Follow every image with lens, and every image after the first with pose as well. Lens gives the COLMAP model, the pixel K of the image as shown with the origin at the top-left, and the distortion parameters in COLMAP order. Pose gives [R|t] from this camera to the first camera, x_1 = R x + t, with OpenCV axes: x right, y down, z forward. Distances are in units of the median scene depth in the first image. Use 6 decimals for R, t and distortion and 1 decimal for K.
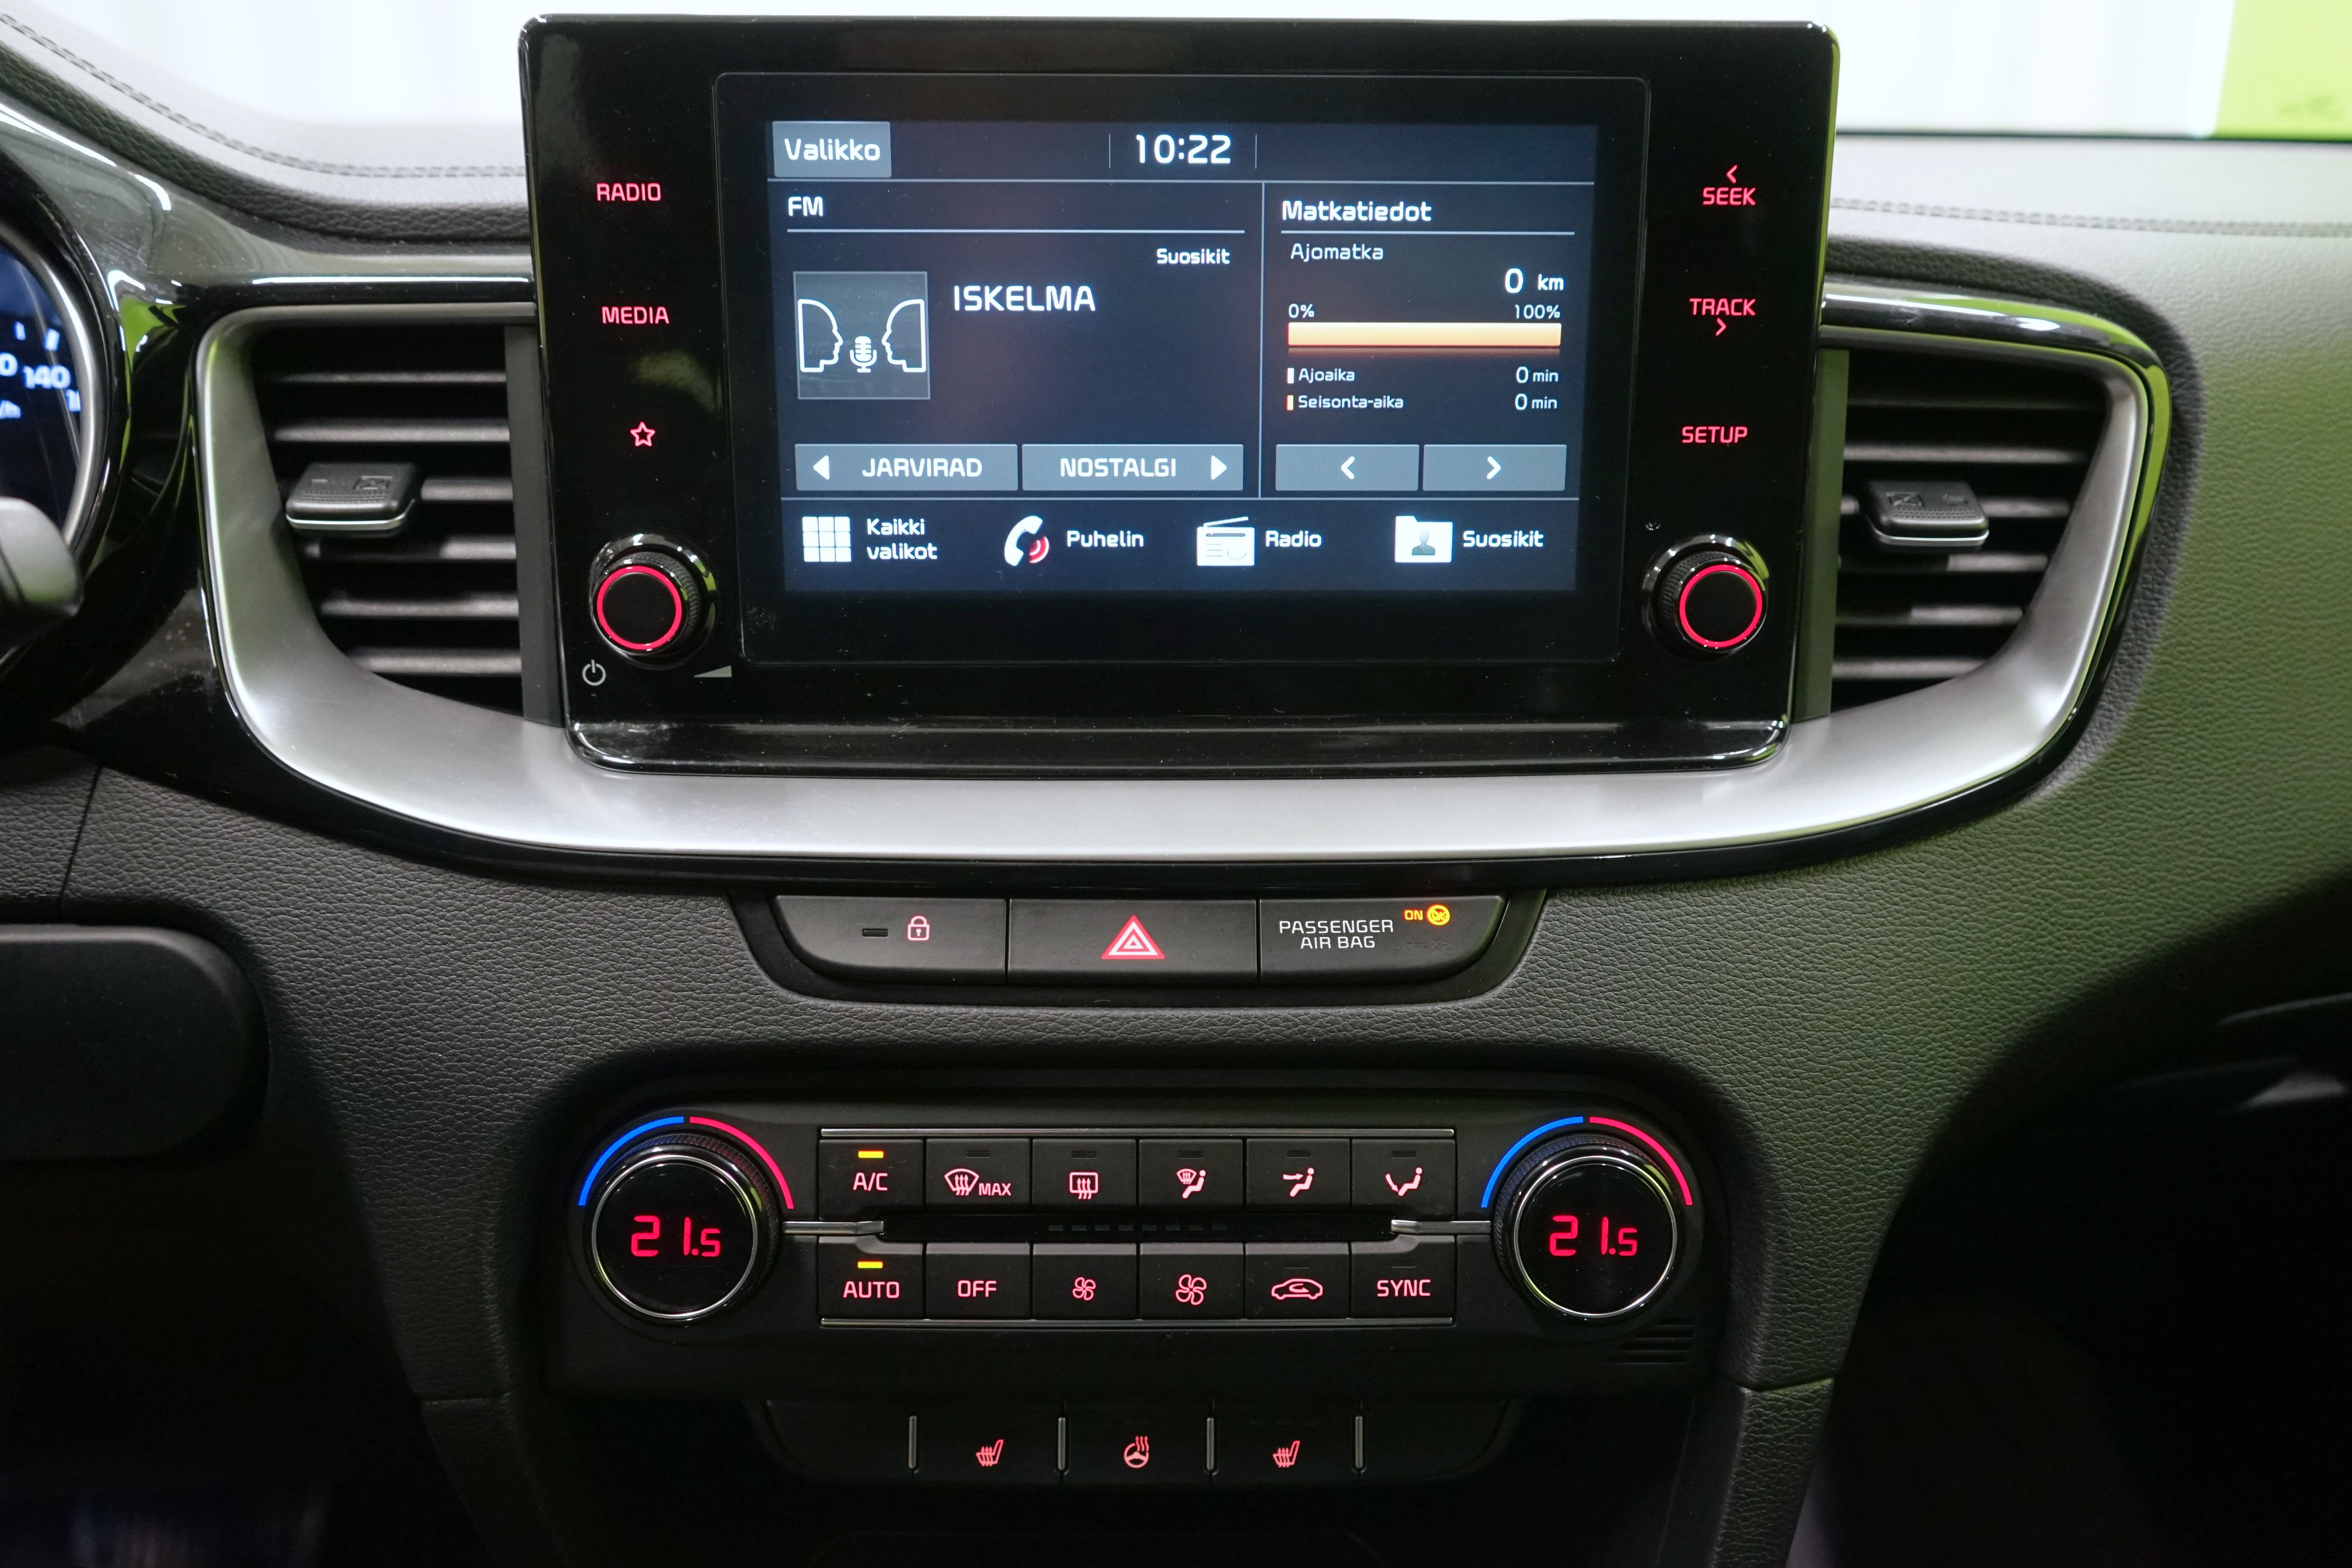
lens RADIAL K [[1932.2, 0, 1185.3], [0, 1932.2, 779.6], [0, 0, 1]] dist [-0.010461, -0.000637]
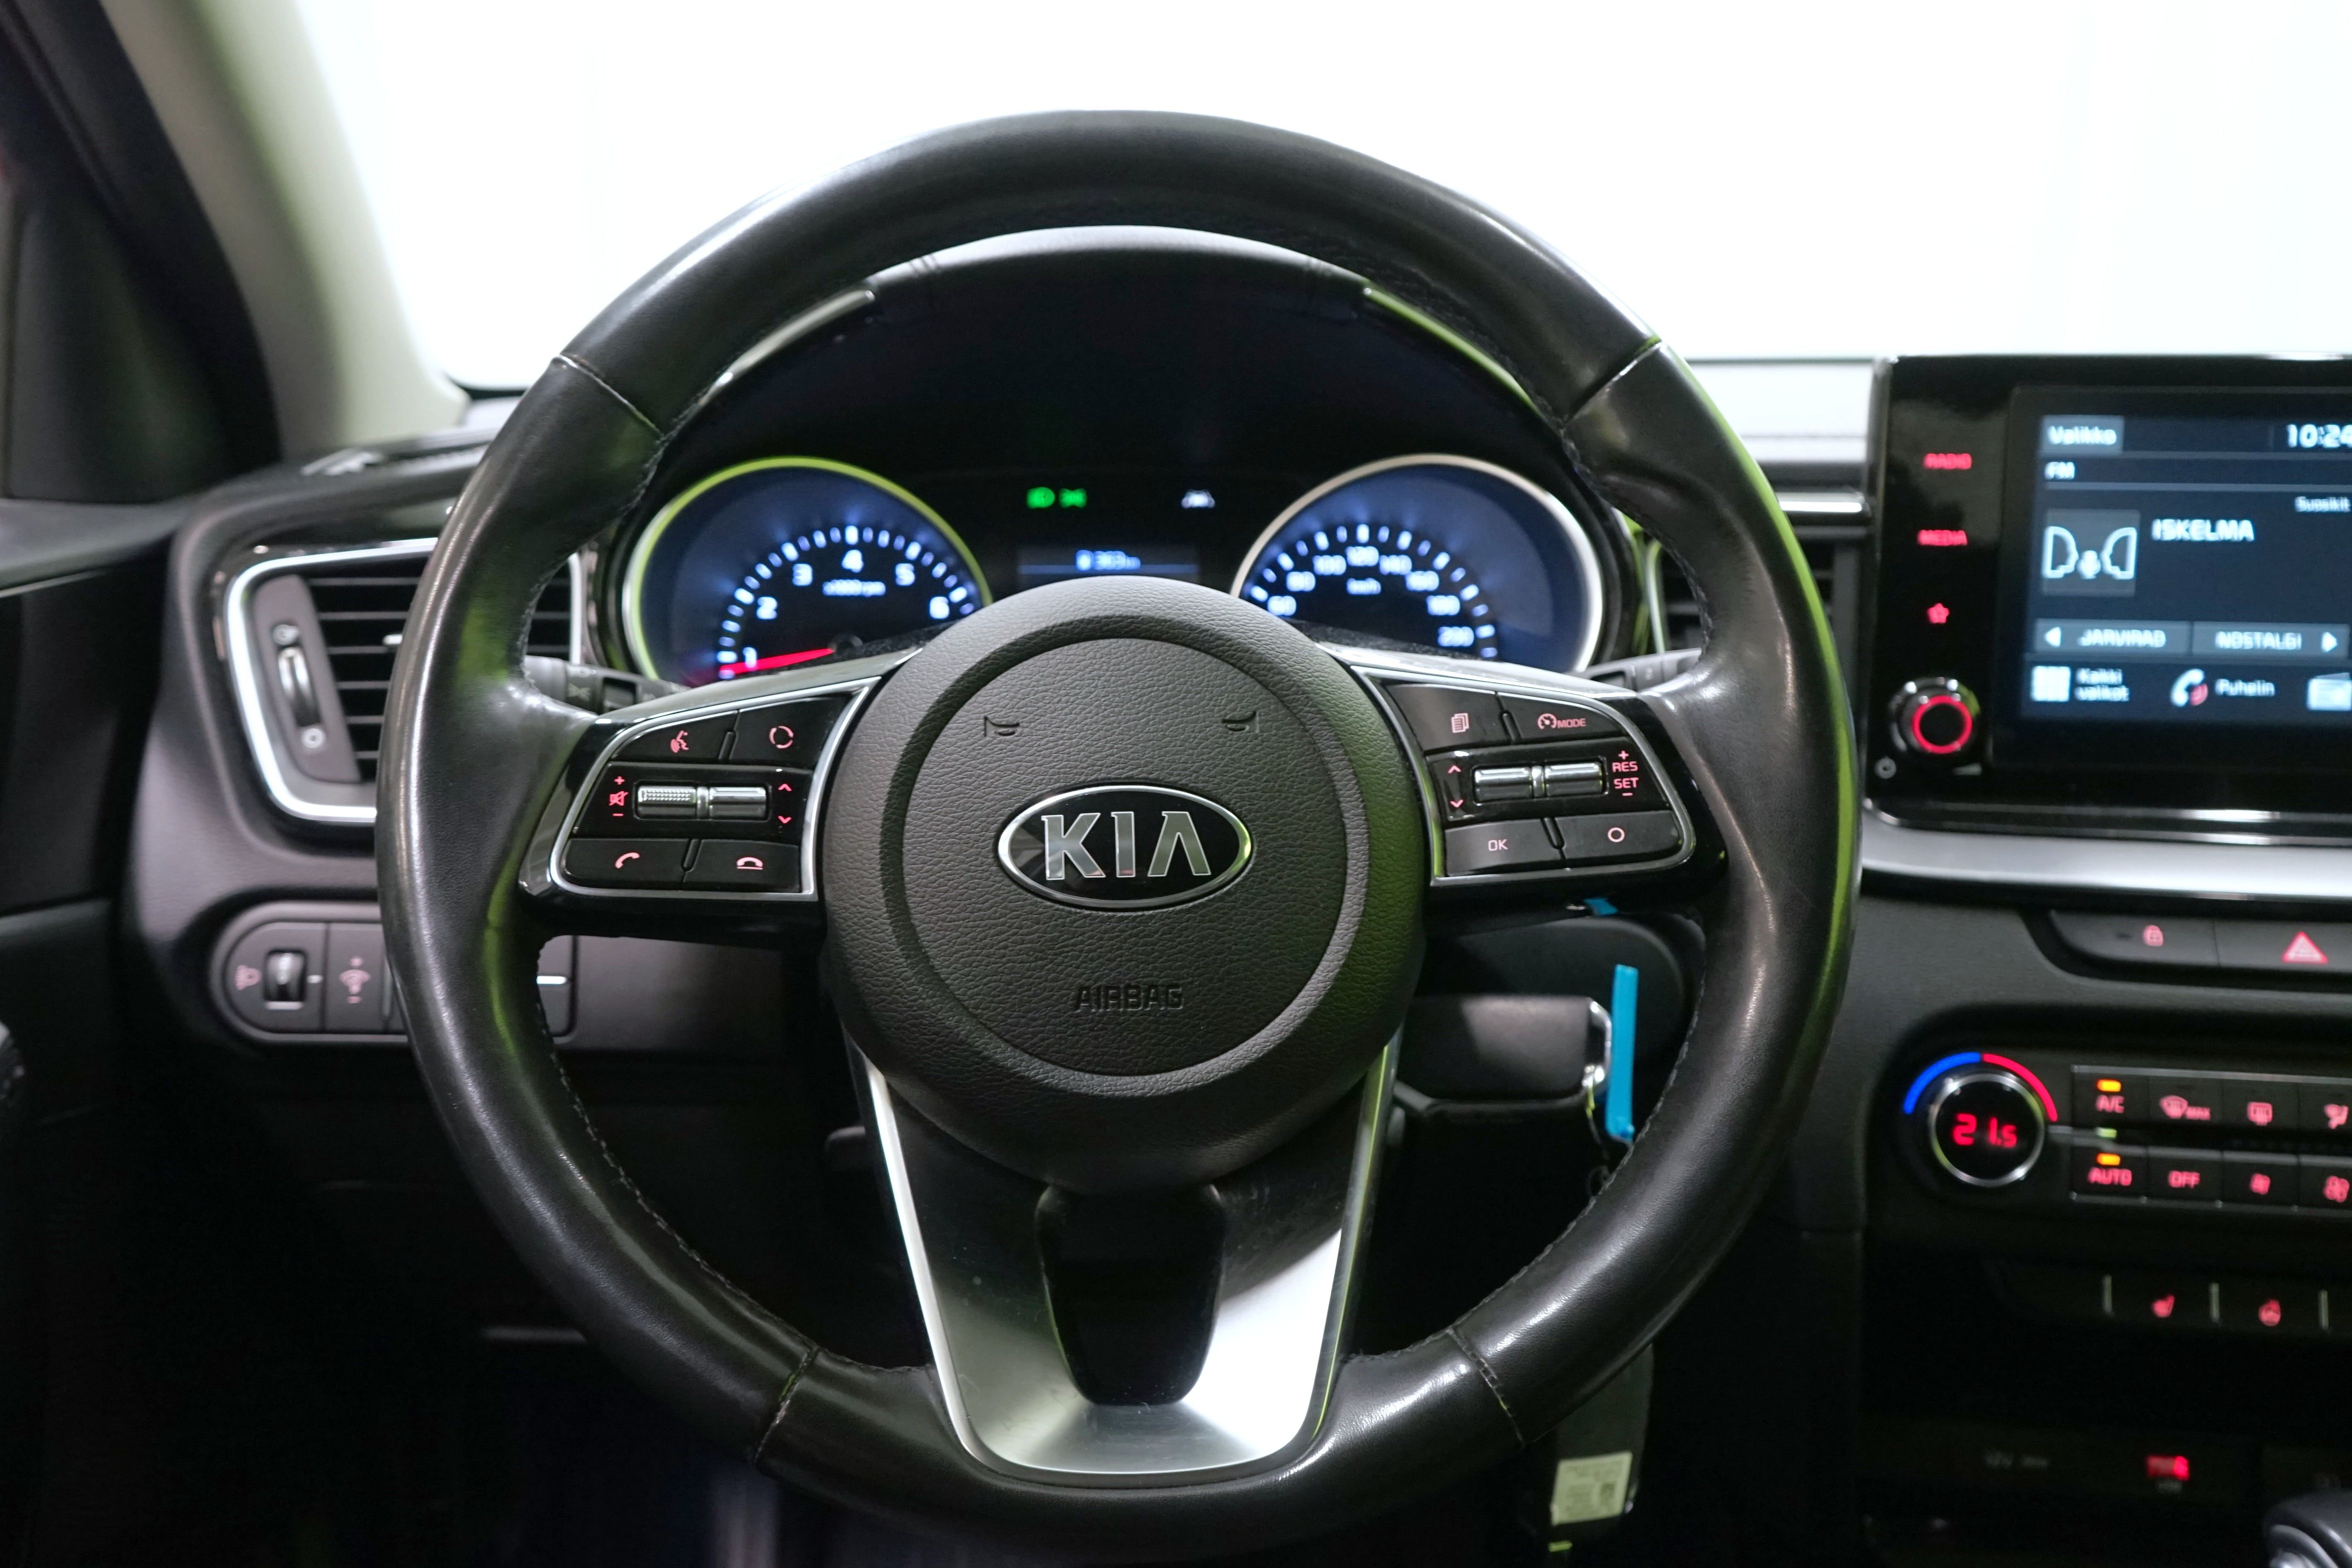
lens RADIAL K [[2199.6, 0, 1102.9], [0, 2199.6, 767.8], [0, 0, 1]] dist [-0.006305, 0.000000]
pose [[0.987338, 0.027602, -0.156210, -0.665153], [-0.042528, 0.994755, -0.093030, 0.136598], [0.152822, 0.098495, 0.983333, -0.820802]]
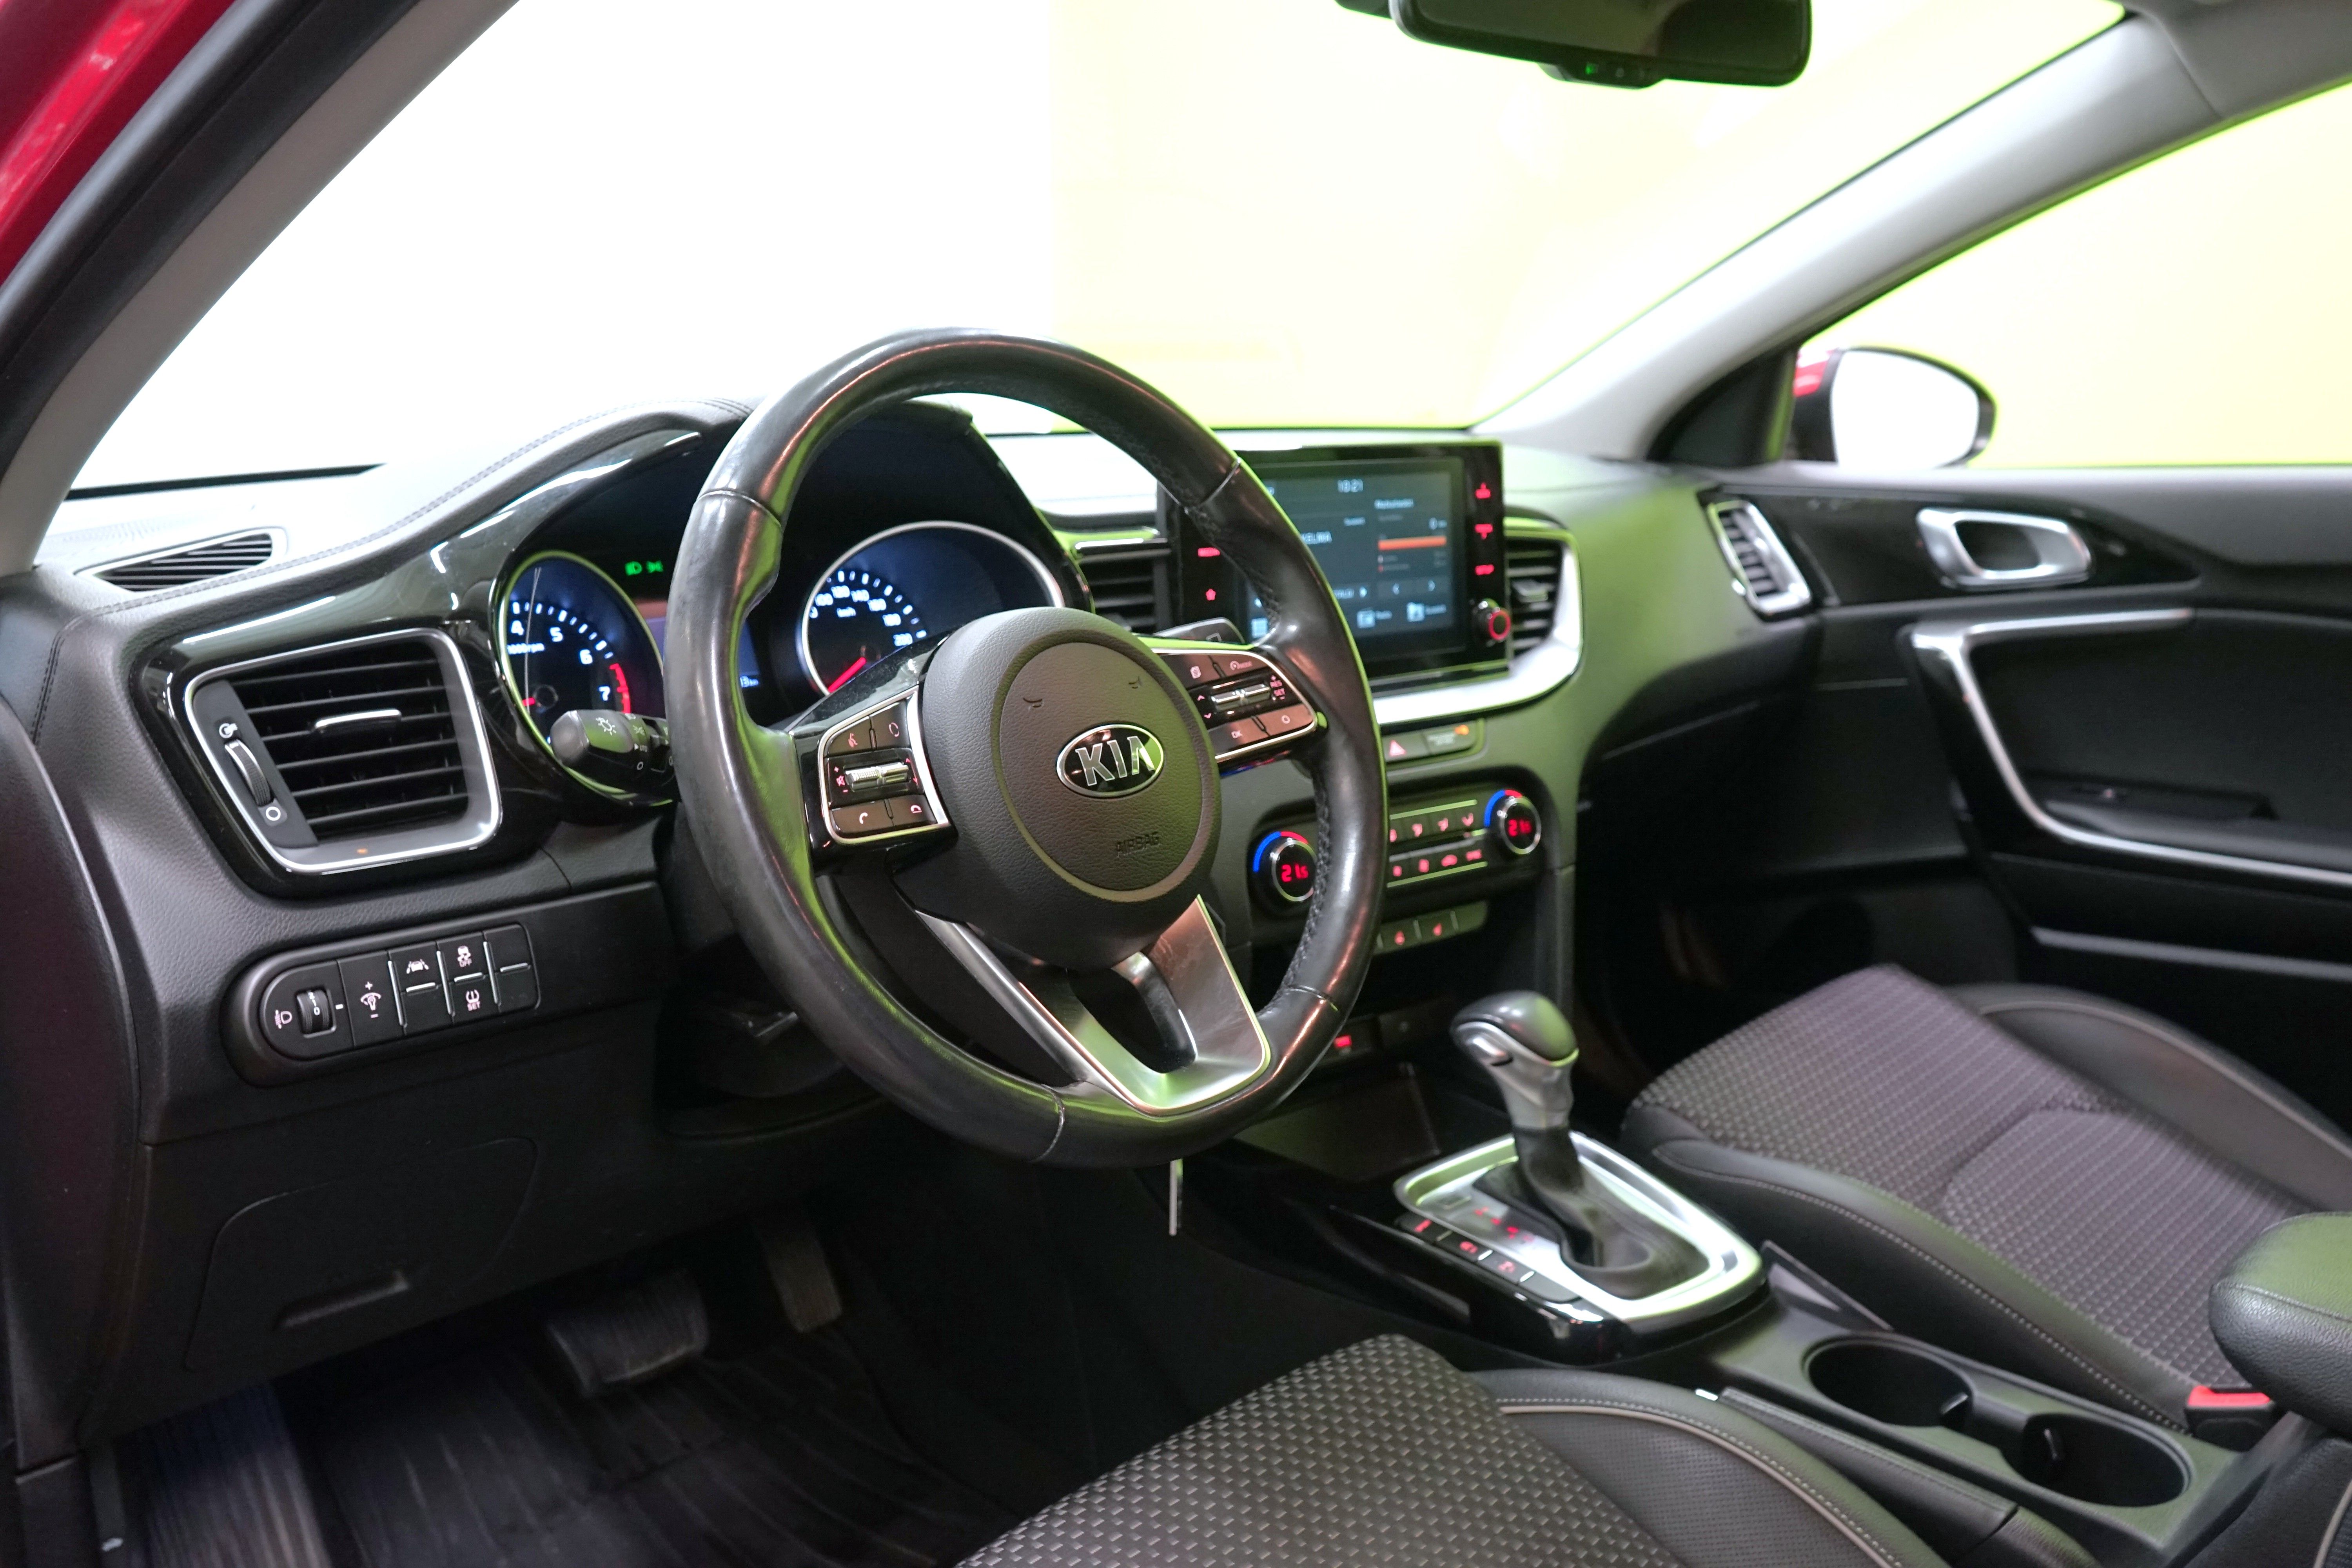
lens RADIAL K [[1932.2, 0, 1177.6], [0, 1932.2, 787.1], [0, 0, 1]] dist [-0.010461, -0.000637]
pose [[0.802380, -0.130266, 0.582423, -1.961259], [0.176095, 0.984116, -0.022489, 0.143405], [-0.570242, 0.120606, 0.812575, -1.172450]]
